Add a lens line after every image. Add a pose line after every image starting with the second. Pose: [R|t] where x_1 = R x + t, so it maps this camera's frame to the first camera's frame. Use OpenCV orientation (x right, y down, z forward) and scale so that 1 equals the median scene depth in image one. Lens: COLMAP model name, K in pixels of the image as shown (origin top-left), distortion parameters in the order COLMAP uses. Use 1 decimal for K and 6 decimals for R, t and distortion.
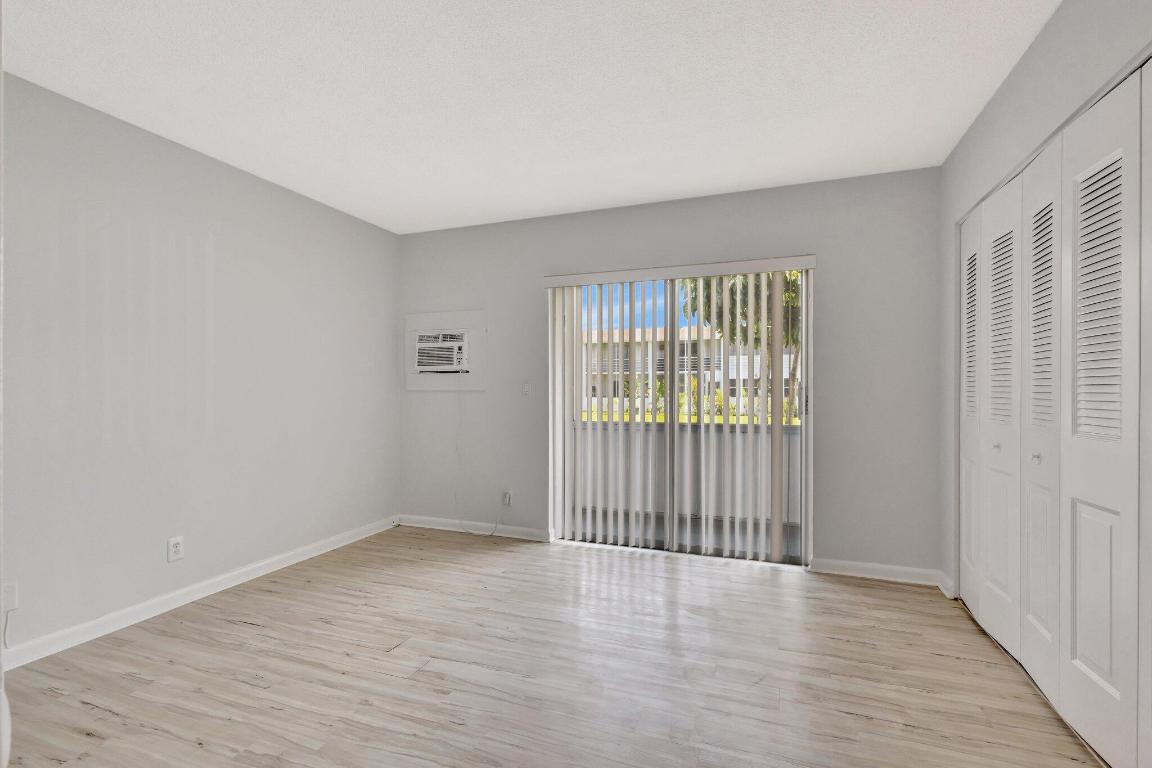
lens RADIAL K [[534.7, 0, 570.3], [0, 534.7, 381.3], [0, 0, 1]] dist [0.003588, -0.000243]
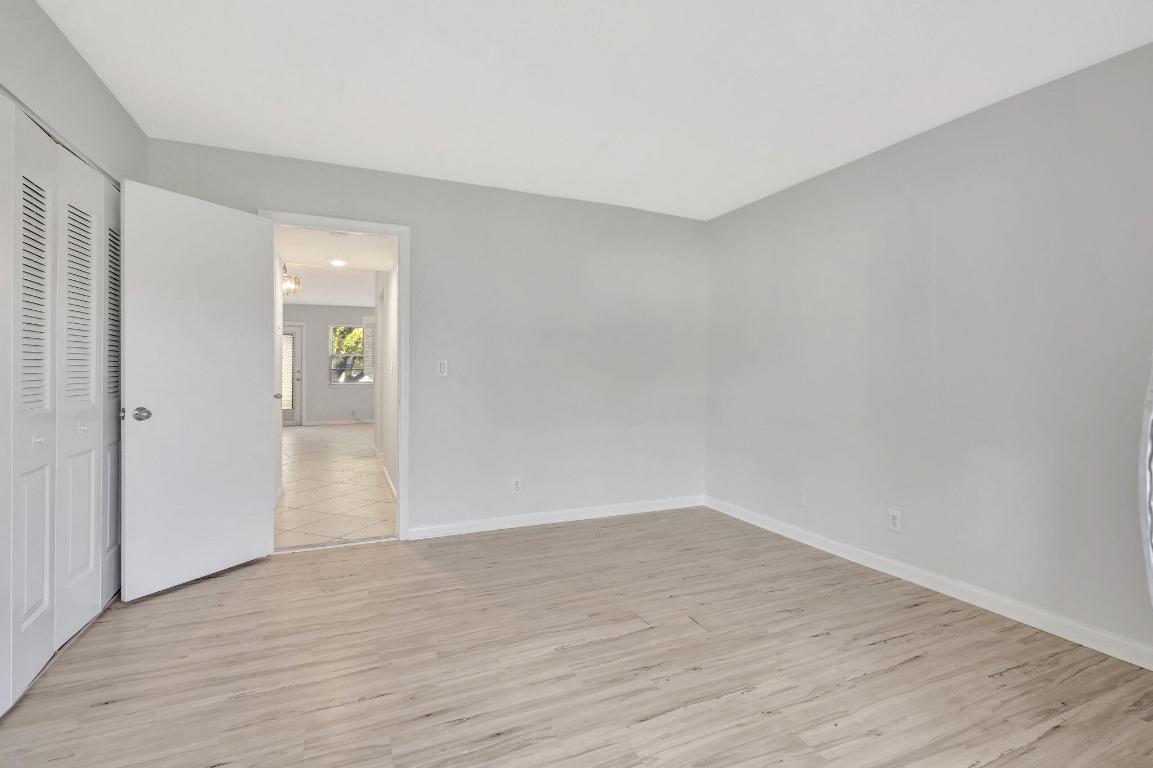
lens RADIAL K [[535.2, 0, 570.8], [0, 535.2, 381.3], [0, 0, 1]] dist [0.003588, -0.000243]
pose [[-0.721370, 0.003782, -0.692540, 0.464973], [-0.000332, 0.999983, 0.005806, 0.031136], [0.692550, 0.004418, -0.721356, 1.336239]]
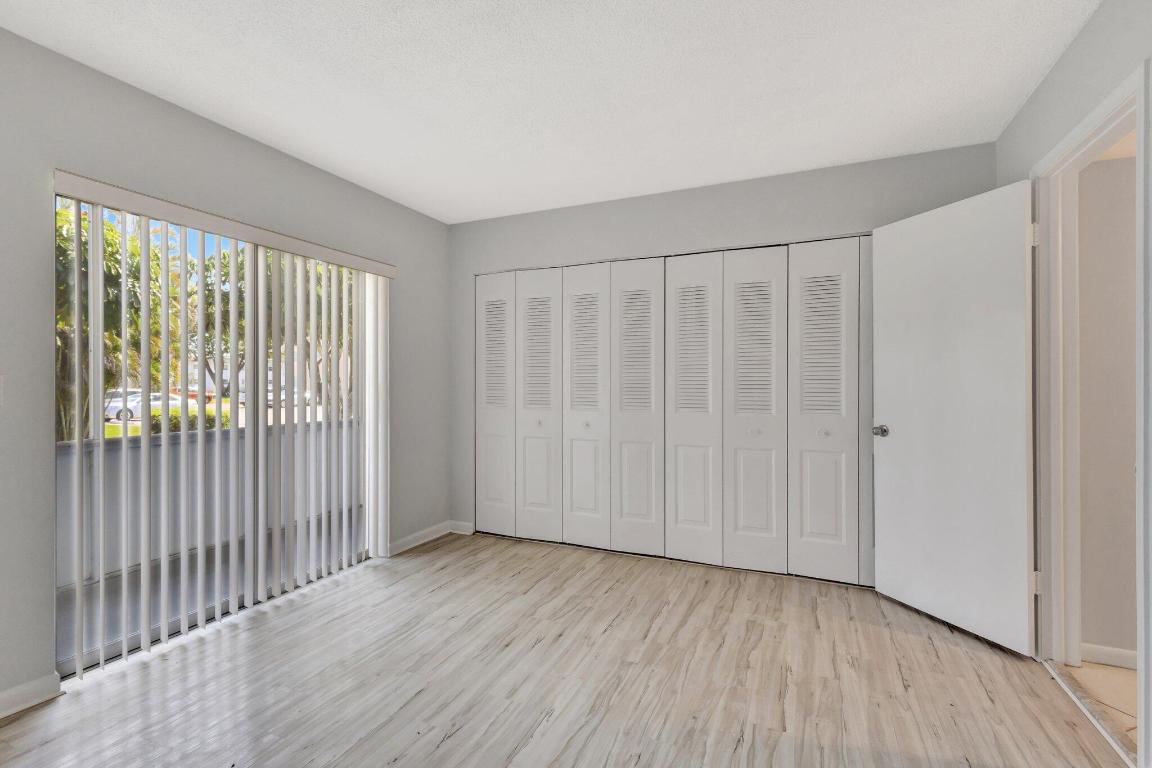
lens RADIAL K [[534.7, 0, 570.3], [0, 534.7, 381.3], [0, 0, 1]] dist [0.003588, -0.000243]
pose [[0.065160, 0.003047, 0.997870, -0.743858], [-0.009882, 0.999948, -0.002408, -0.000679], [-0.997826, -0.009704, 0.065187, 0.700592]]
